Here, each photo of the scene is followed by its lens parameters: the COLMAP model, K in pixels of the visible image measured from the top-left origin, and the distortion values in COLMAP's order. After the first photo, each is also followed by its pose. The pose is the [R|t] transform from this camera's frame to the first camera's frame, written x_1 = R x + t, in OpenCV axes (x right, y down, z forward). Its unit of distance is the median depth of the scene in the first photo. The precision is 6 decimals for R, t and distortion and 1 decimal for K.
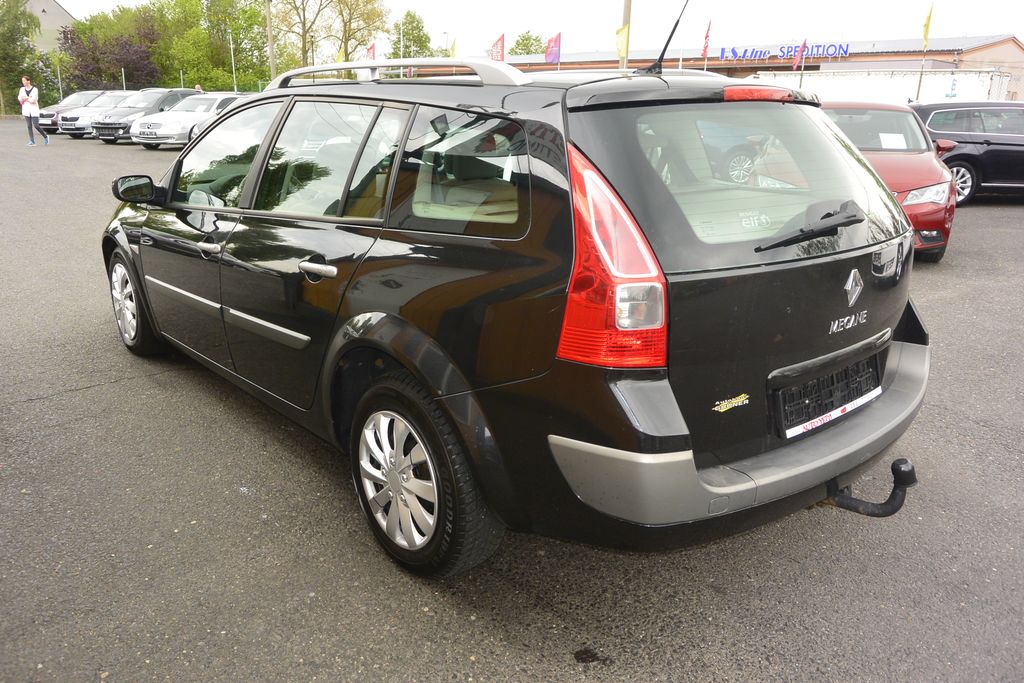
lens RADIAL K [[778.0, 0, 507.8], [0, 778.0, 336.9], [0, 0, 1]] dist [0.001901, 0.003741]
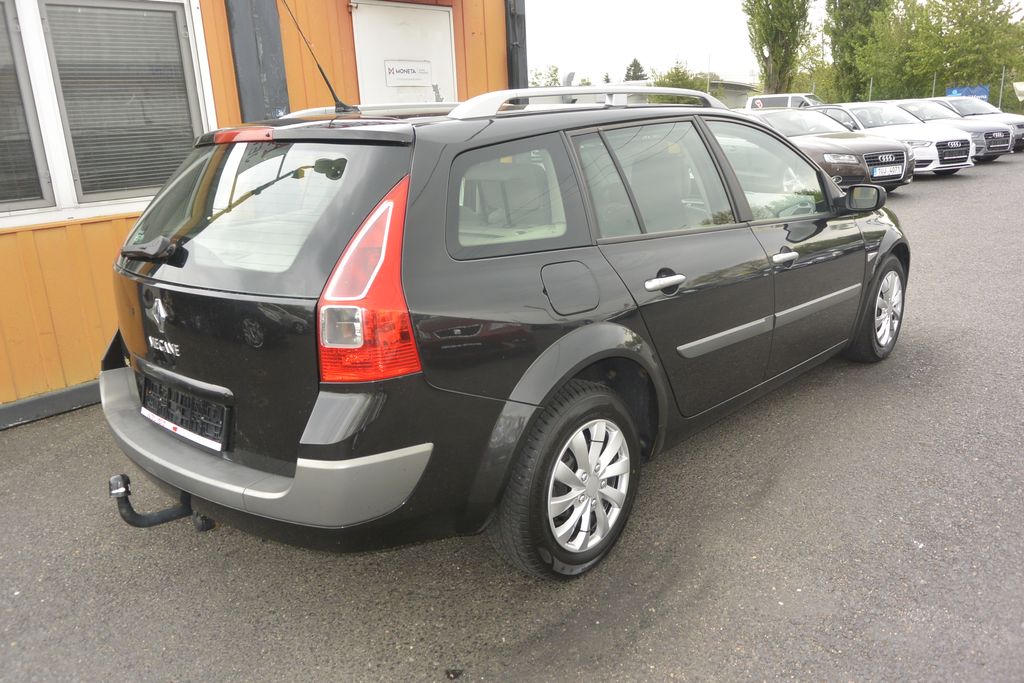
lens RADIAL K [[778.0, 0, 506.4], [0, 778.0, 338.2], [0, 0, 1]] dist [0.001901, 0.003741]
pose [[0.120466, 0.246058, -0.961740, 0.125195], [-0.234405, 0.948451, 0.213297, -0.030530], [0.964646, 0.199741, 0.171934, 0.102932]]
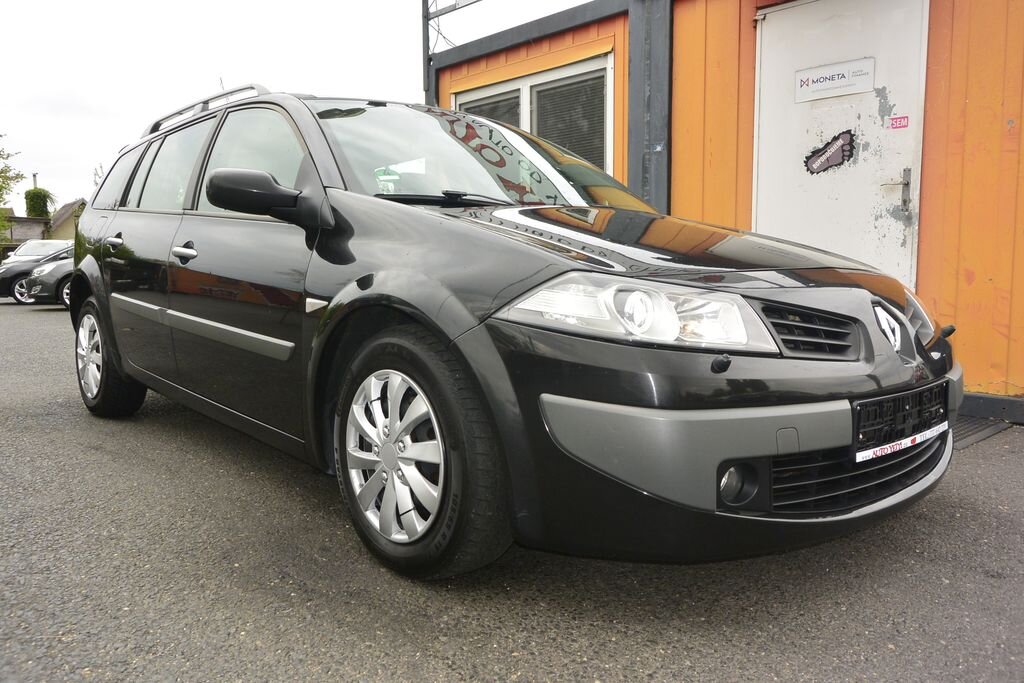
lens RADIAL K [[778.0, 0, 512.5], [0, 778.0, 343.5], [0, 0, 1]] dist [0.001901, 0.003741]
pose [[-0.999187, -0.012818, -0.038231, -0.038450], [-0.026454, 0.923948, 0.381603, -0.058636], [0.030432, 0.382304, -0.923535, 0.276621]]
